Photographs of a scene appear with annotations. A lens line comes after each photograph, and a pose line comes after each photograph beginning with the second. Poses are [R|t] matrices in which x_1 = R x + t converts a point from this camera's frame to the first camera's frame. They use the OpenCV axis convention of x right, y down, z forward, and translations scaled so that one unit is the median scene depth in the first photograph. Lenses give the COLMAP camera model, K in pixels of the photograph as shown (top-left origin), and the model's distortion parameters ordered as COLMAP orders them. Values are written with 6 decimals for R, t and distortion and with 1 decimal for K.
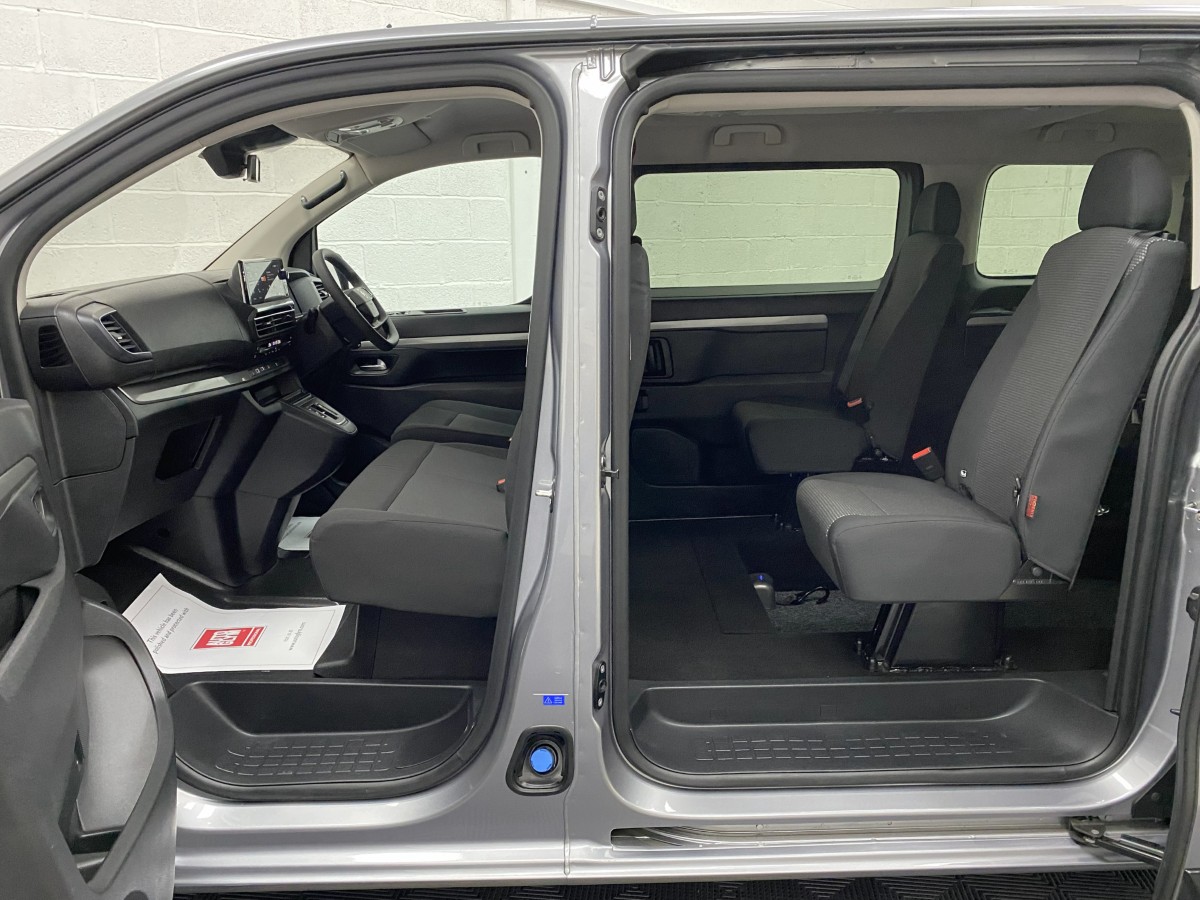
lens RADIAL K [[942.8, 0, 597.6], [0, 942.8, 470.0], [0, 0, 1]] dist [0.010497, -0.002087]
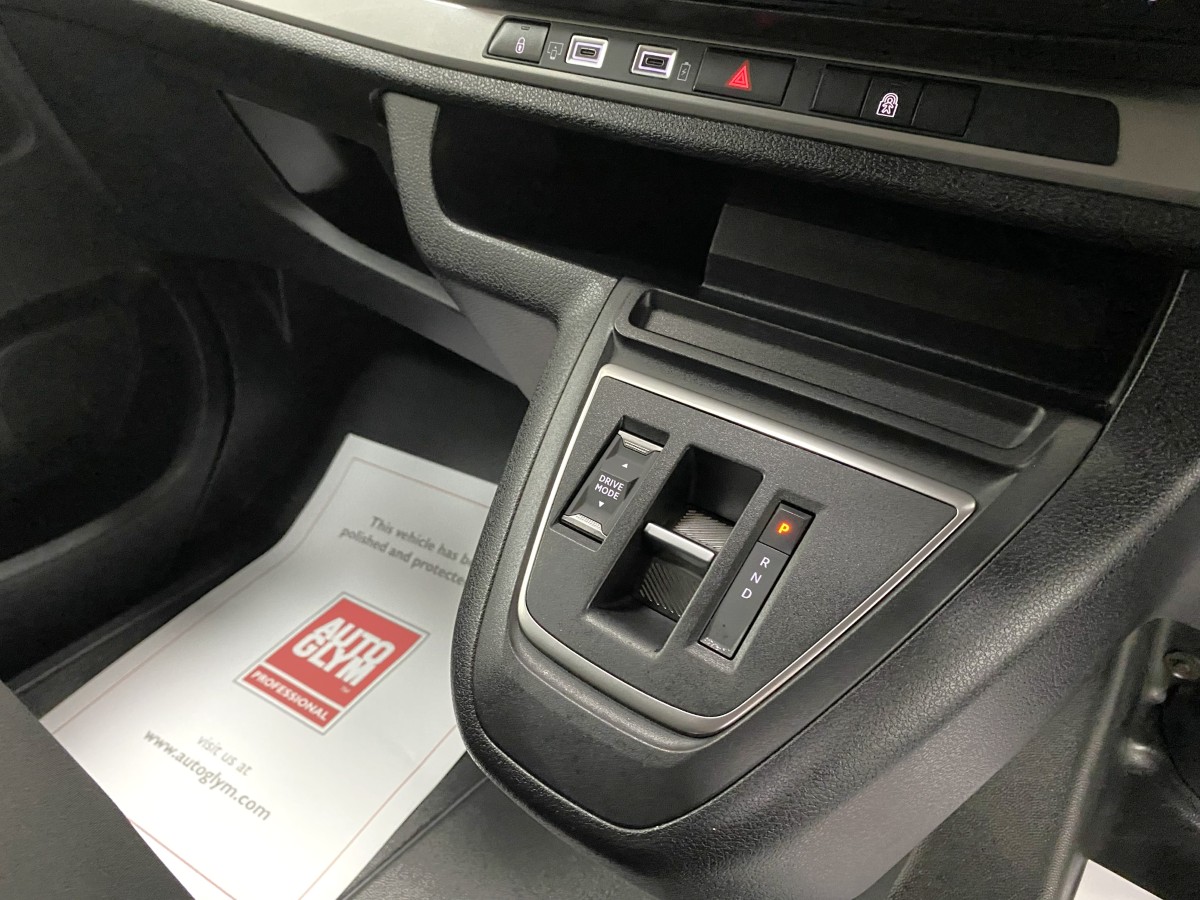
lens RADIAL K [[931.1, 0, 557.0], [0, 931.1, 463.0], [0, 0, 1]] dist [0.001247, 0.001105]
pose [[-0.636286, 0.451092, -0.625825, -0.222109], [-0.169711, 0.709507, 0.683958, -0.169852], [0.752554, 0.541402, -0.374894, 1.127026]]
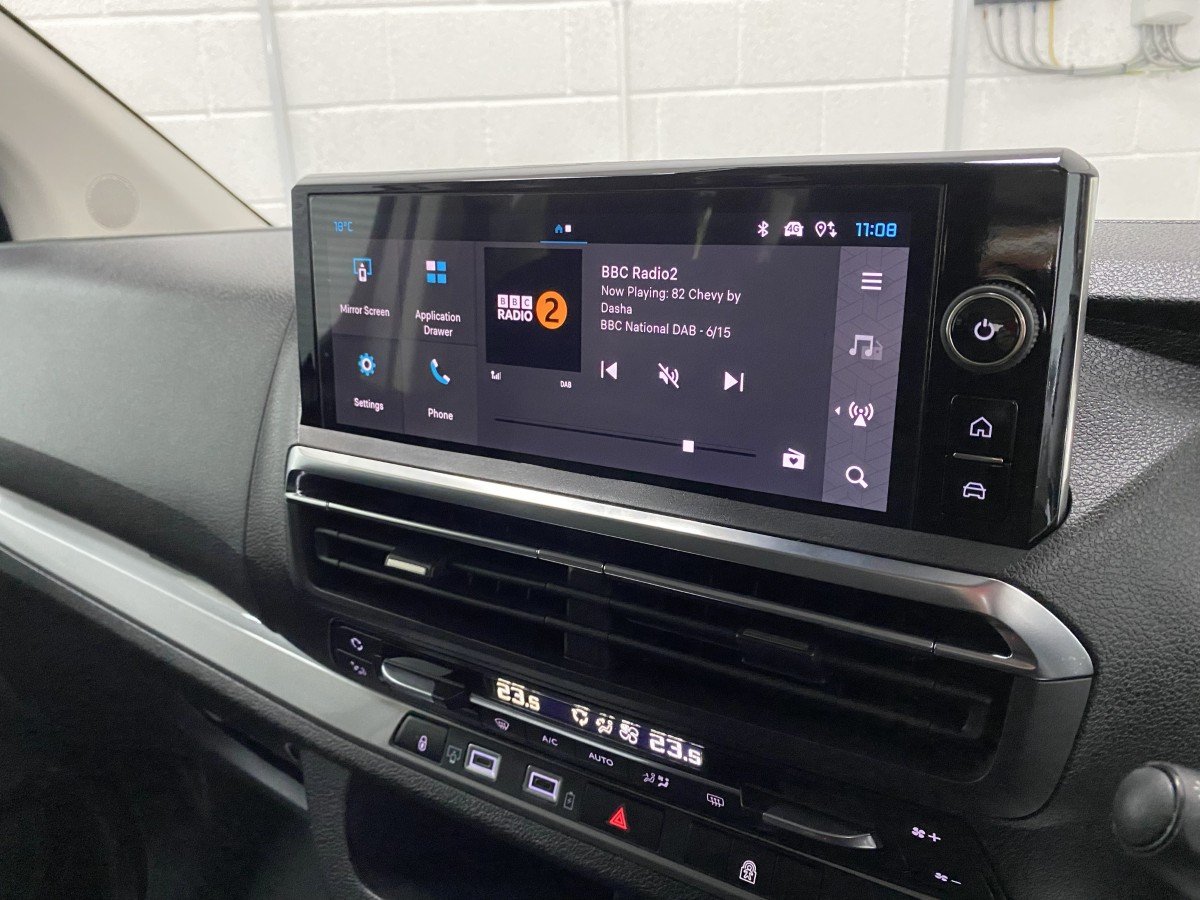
lens RADIAL K [[936.6, 0, 567.9], [0, 936.6, 439.3], [0, 0, 1]] dist [-0.005652, 0.002225]
pose [[-0.550590, 0.273076, -0.788847, -0.244389], [-0.150569, 0.896995, 0.415606, -0.250456], [0.821084, 0.347604, -0.452760, 1.103309]]
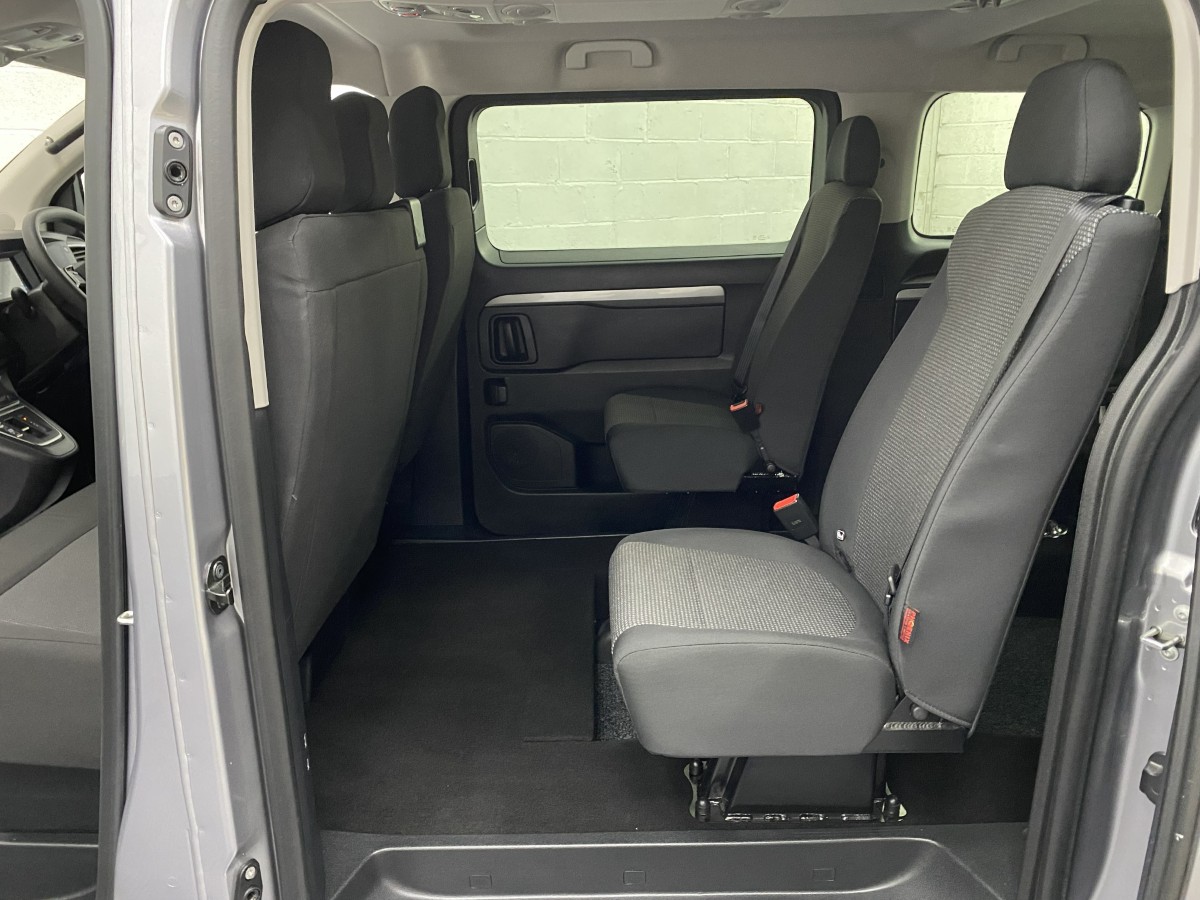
lens RADIAL K [[917.1, 0, 591.7], [0, 917.1, 466.2], [0, 0, 1]] dist [0.031146, -0.029884]
pose [[0.999952, -0.001771, -0.009622, 0.187062], [0.002410, 0.997760, 0.066859, -0.085990], [0.009482, -0.066879, 0.997716, 0.280323]]
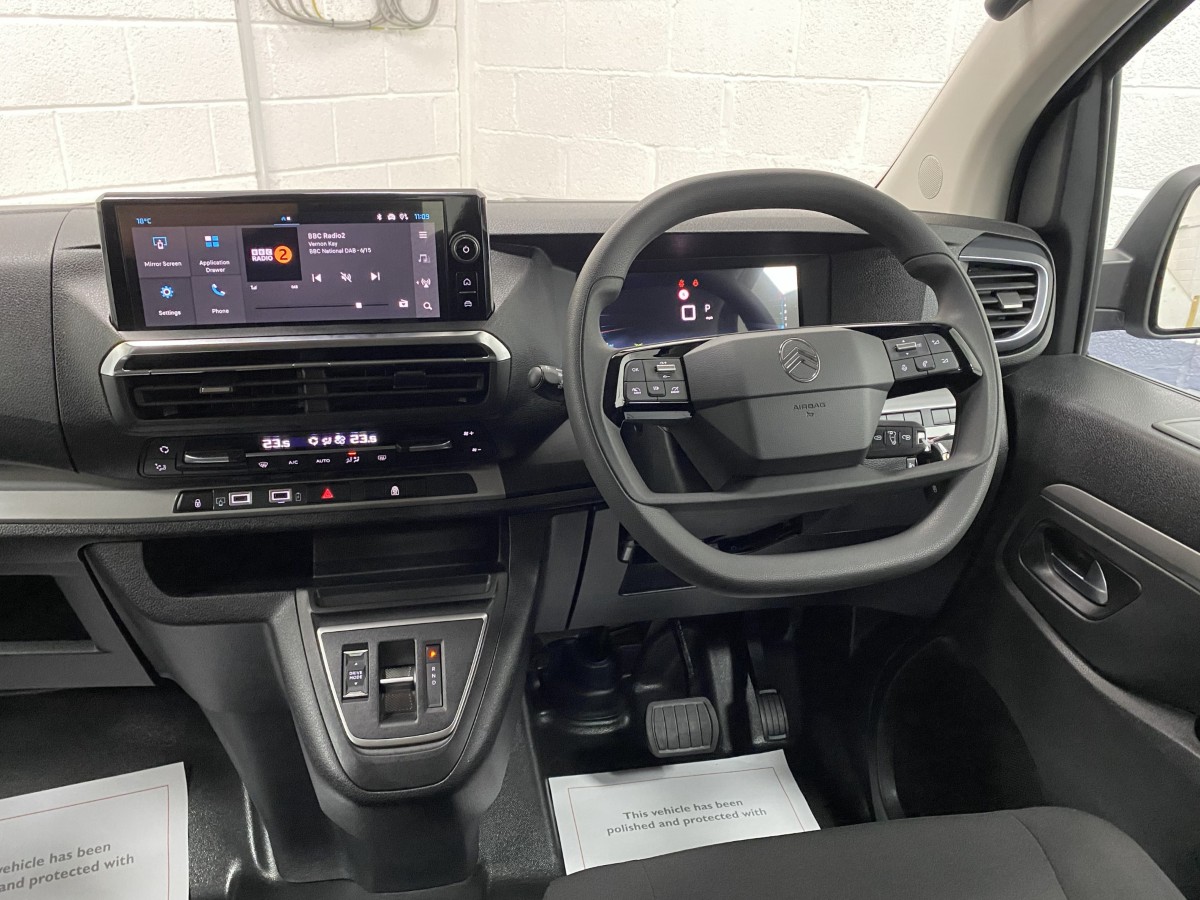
lens RADIAL K [[948.3, 0, 606.6], [0, 948.3, 447.5], [0, 0, 1]] dist [0.007005, 0.001237]
pose [[0.180559, 0.394914, -0.900800, -0.013013], [-0.251593, 0.903928, 0.345855, -0.290711], [0.950841, 0.164188, 0.262570, 1.059226]]
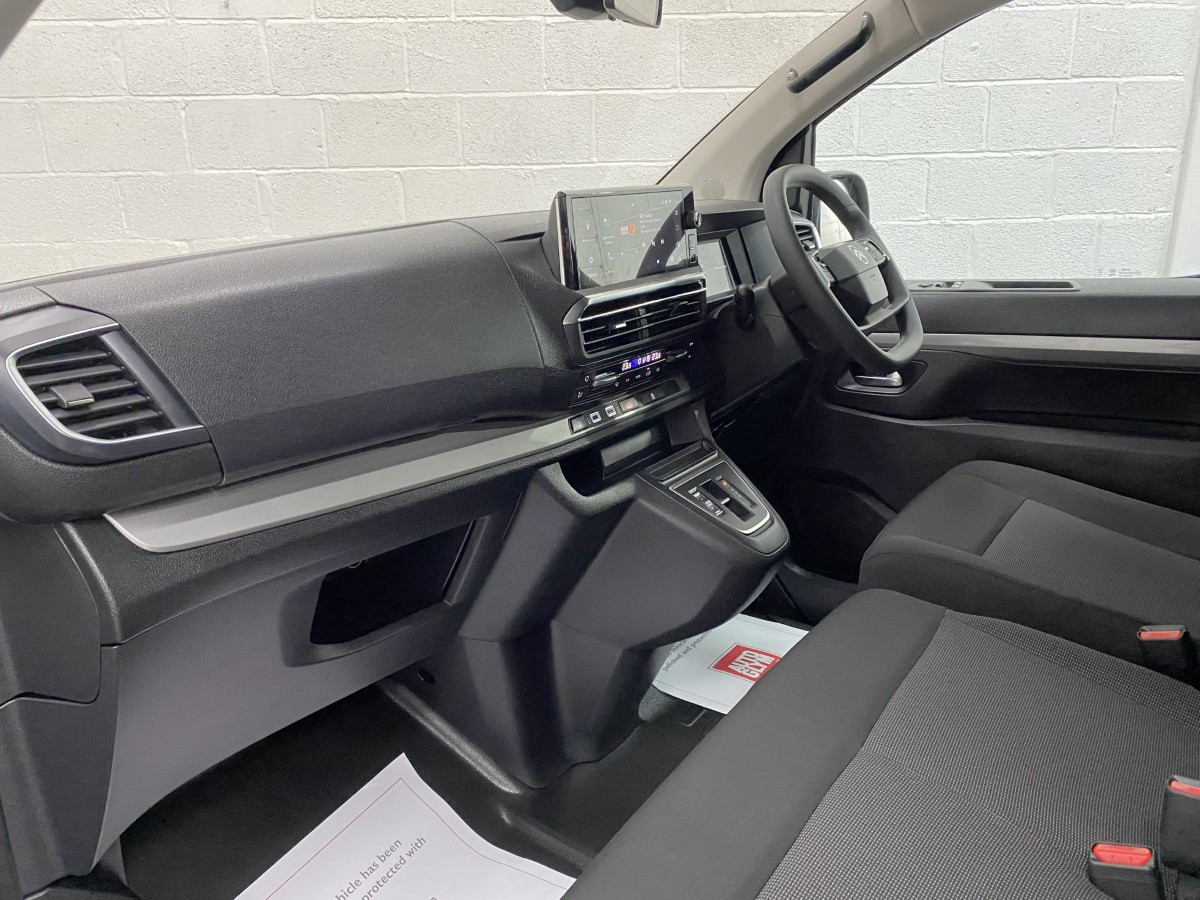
lens RADIAL K [[948.3, 0, 594.9], [0, 948.3, 459.5], [0, 0, 1]] dist [0.022914, -0.000464]
pose [[0.826668, 0.157327, -0.540248, -0.087156], [-0.120140, 0.987327, 0.103687, -0.136480], [0.549714, -0.020810, 0.835094, 0.589149]]
